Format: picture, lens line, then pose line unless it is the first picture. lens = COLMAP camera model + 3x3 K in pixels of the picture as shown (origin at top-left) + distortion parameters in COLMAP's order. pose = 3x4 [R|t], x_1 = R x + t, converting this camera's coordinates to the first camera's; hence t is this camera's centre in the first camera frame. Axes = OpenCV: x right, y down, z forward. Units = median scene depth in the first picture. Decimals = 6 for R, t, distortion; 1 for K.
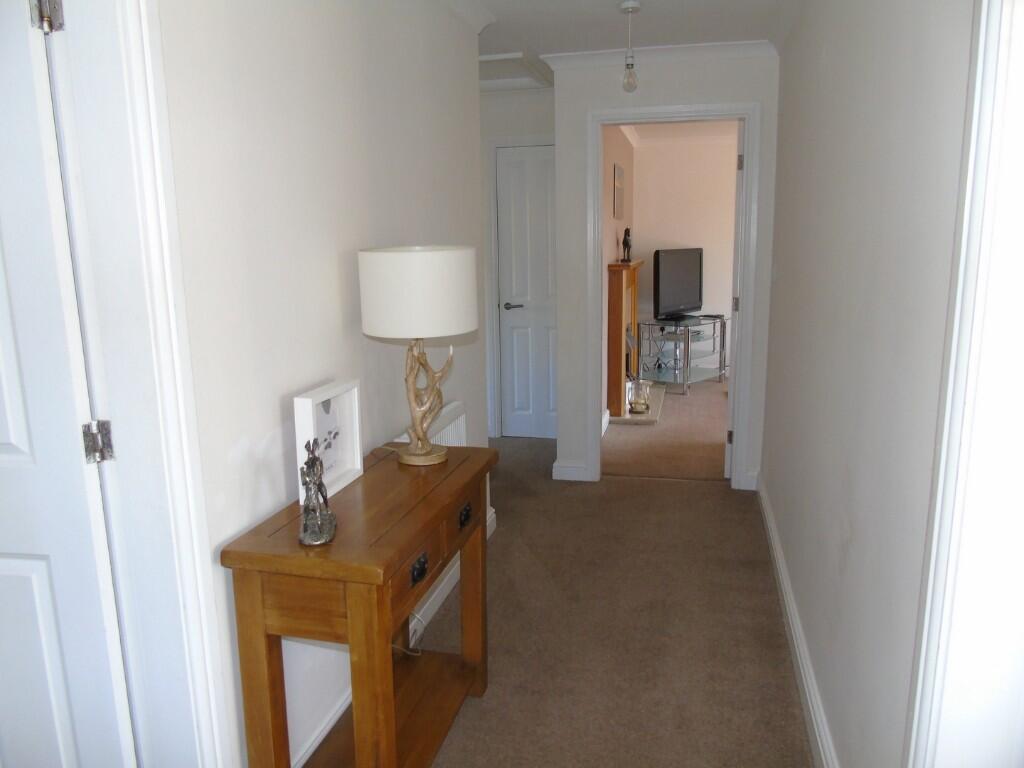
lens RADIAL K [[771.3, 0, 509.8], [0, 771.3, 383.8], [0, 0, 1]] dist [-0.061358, 0.043062]
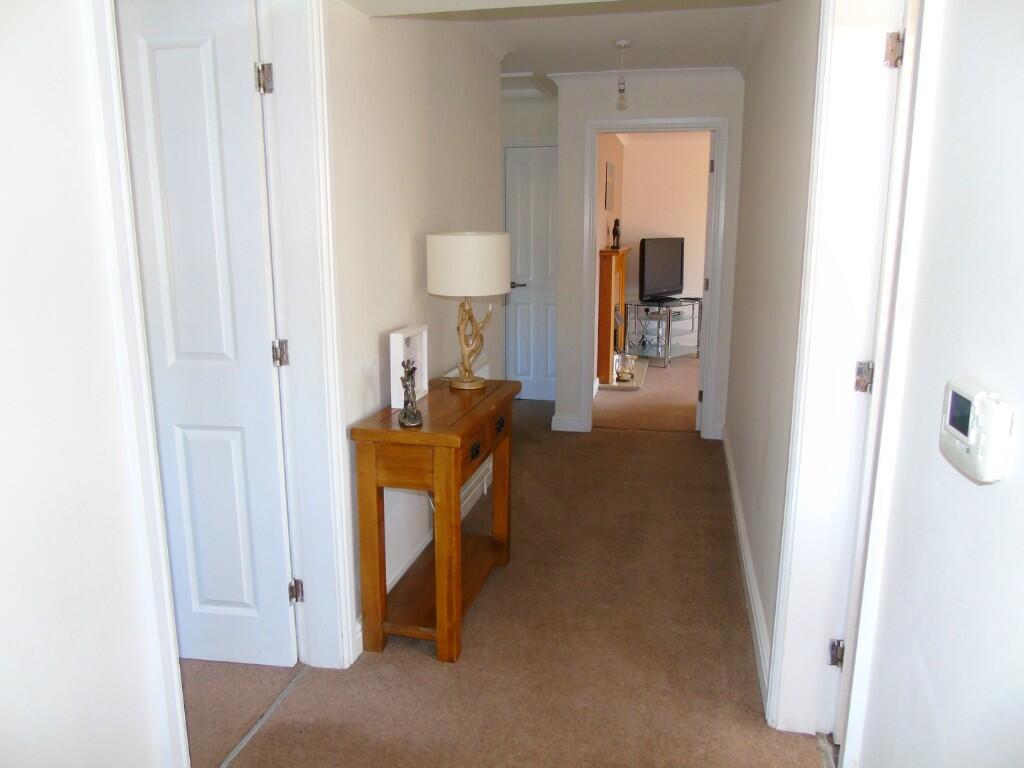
lens RADIAL K [[771.3, 0, 512.3], [0, 771.3, 381.9], [0, 0, 1]] dist [-0.061358, 0.043062]
pose [[0.999702, 0.012812, 0.020796, -0.049984], [-0.013094, 0.999823, 0.013494, 0.056126], [-0.020619, -0.013763, 0.999693, -0.302403]]
